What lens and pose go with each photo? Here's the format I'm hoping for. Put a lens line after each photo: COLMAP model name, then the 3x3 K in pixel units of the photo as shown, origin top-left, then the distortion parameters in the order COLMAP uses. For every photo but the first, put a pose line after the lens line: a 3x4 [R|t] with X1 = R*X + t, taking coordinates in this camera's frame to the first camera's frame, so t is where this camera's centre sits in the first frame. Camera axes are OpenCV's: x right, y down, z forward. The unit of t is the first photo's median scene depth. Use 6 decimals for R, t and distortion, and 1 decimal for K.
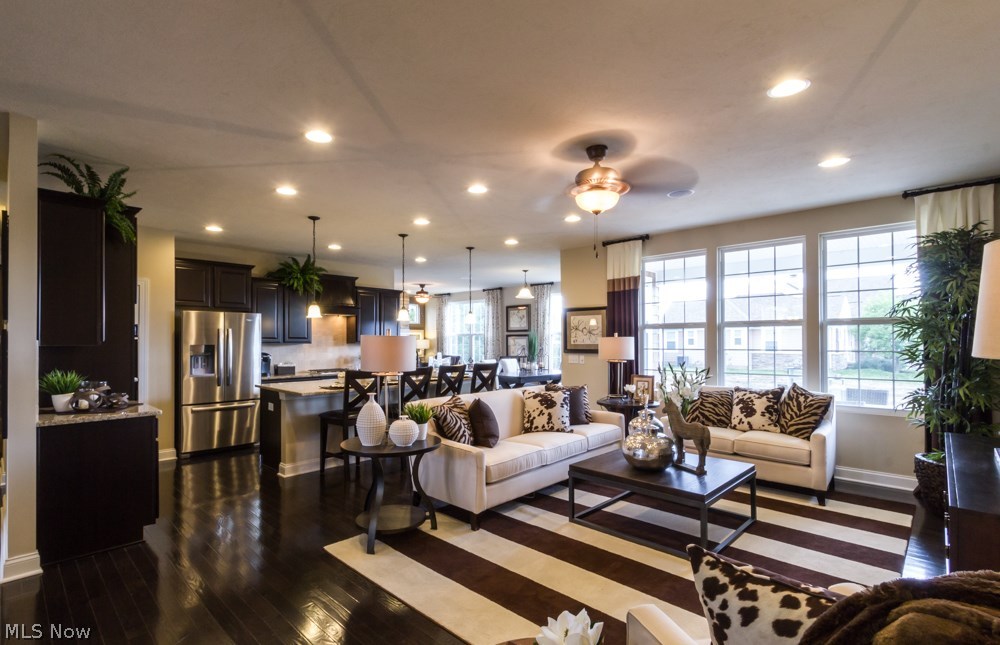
lens RADIAL K [[470.4, 0, 487.5], [0, 470.4, 332.6], [0, 0, 1]] dist [0.001816, -0.000229]
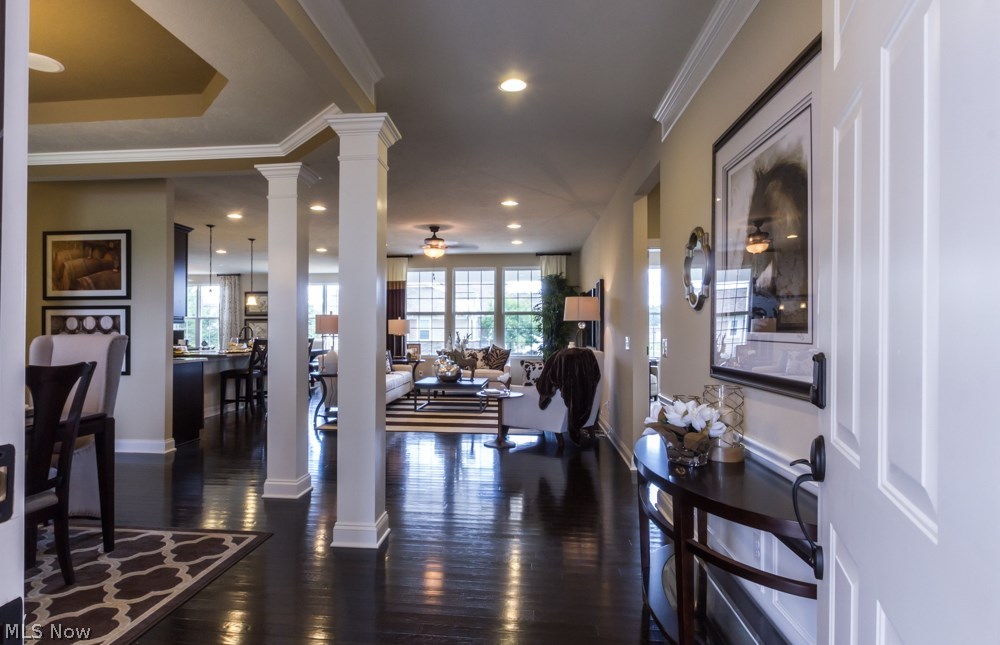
lens RADIAL K [[549.9, 0, 457.3], [0, 549.9, 327.9], [0, 0, 1]] dist [0.001534, 0.012559]
pose [[0.805641, 0.007320, 0.592359, -0.624532], [-0.013973, 0.999880, 0.006648, 0.020241], [-0.592239, -0.013633, 0.805647, -0.567623]]
